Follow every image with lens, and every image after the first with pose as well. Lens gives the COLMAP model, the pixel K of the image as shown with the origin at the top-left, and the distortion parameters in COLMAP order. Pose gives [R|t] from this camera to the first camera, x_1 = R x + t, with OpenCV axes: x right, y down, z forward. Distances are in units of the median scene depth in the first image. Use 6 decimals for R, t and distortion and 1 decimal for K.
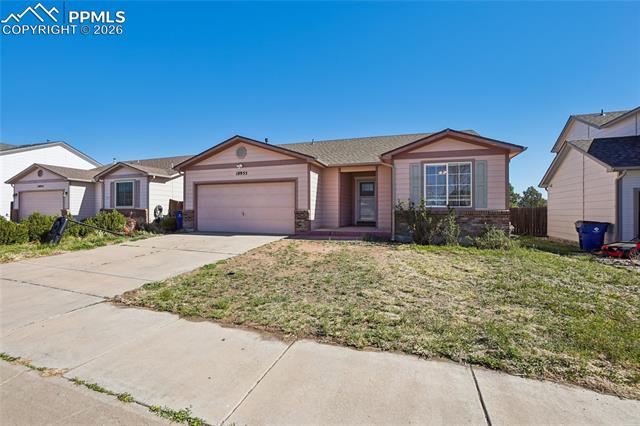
lens RADIAL K [[286.3, 0, 320.0], [0, 286.3, 213.0], [0, 0, 1]] dist [-0.057207, 0.020349]
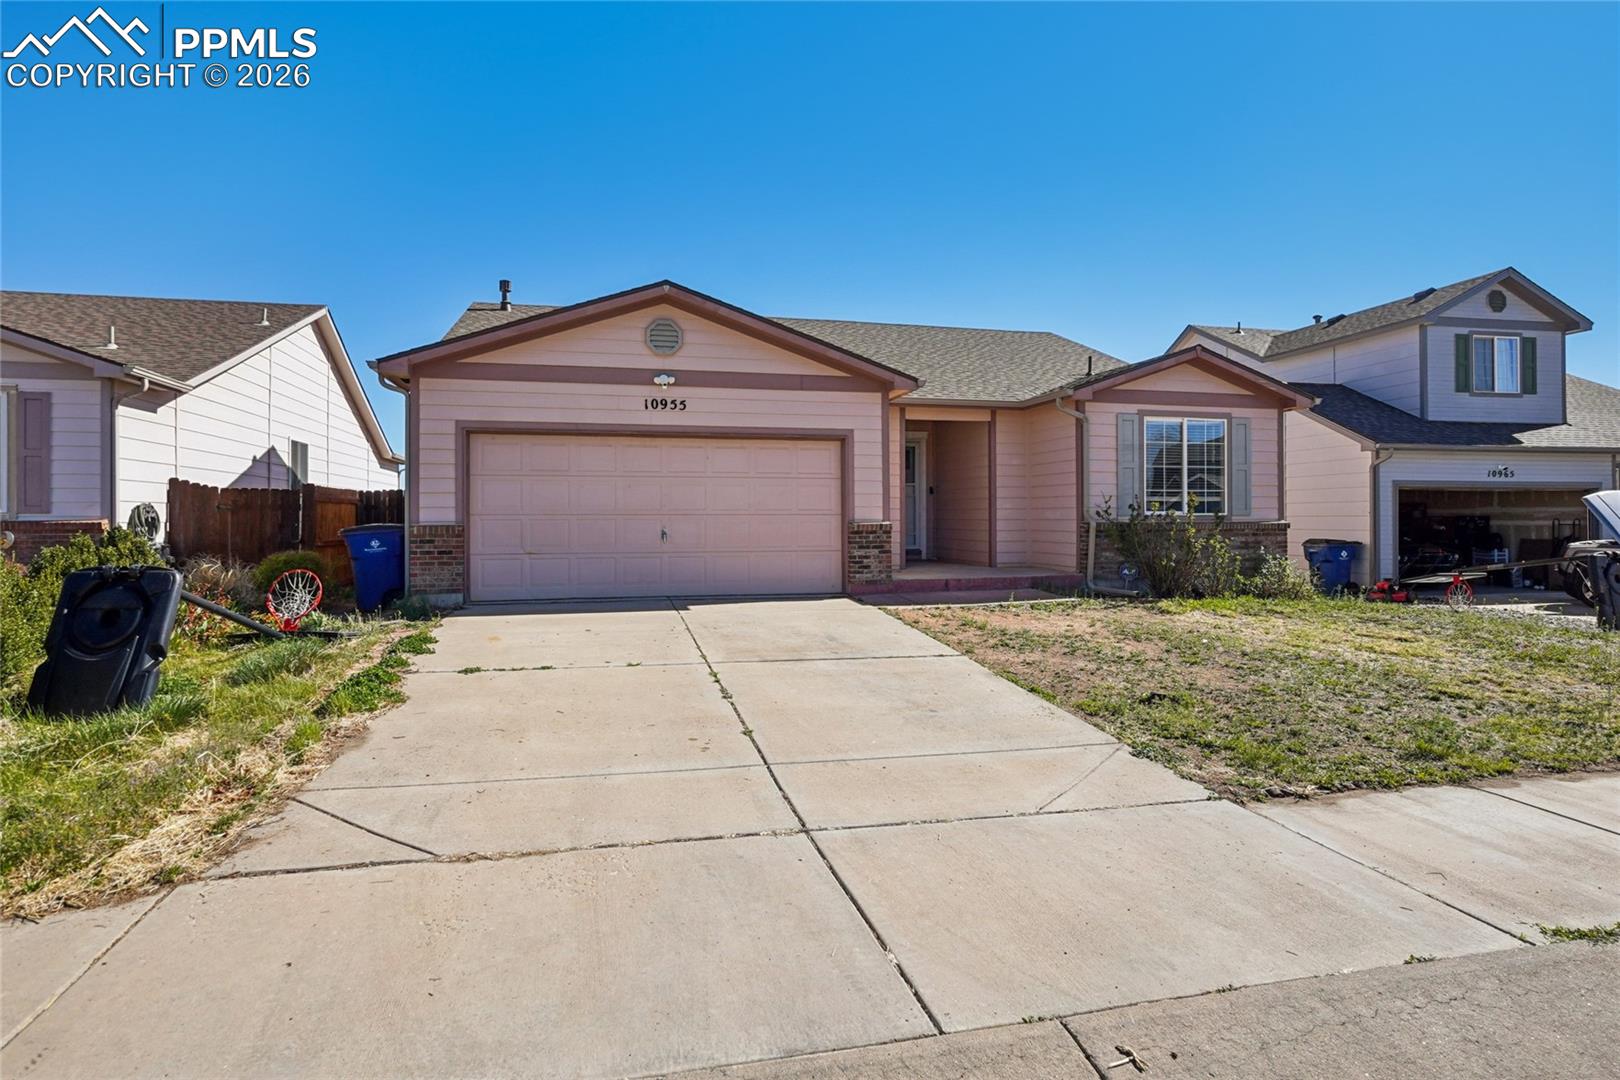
lens RADIAL K [[837.8, 0, 804.9], [0, 837.8, 525.1], [0, 0, 1]] dist [-0.044197, 0.023562]
pose [[0.845235, -0.008793, 0.534322, -0.669032], [0.007021, 0.999961, 0.005349, -0.013116], [-0.534349, -0.000770, 0.845264, 0.161794]]
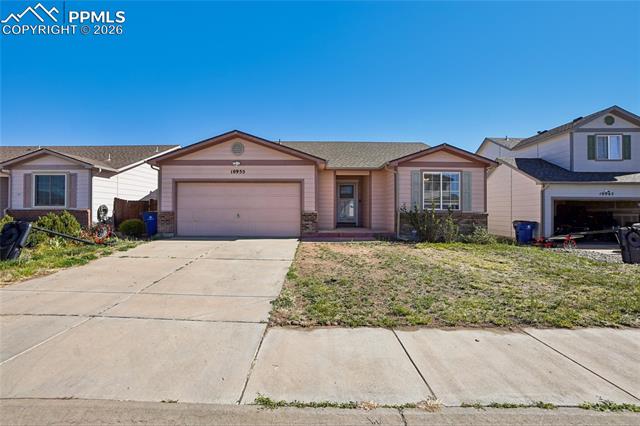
lens RADIAL K [[282.6, 0, 320.0], [0, 282.6, 213.0], [0, 0, 1]] dist [-0.060899, 0.020632]
pose [[0.944446, 0.000454, 0.328667, -0.340987], [-0.000468, 1.000000, -0.000036, -0.006692], [-0.328667, -0.000120, 0.944446, 0.063254]]
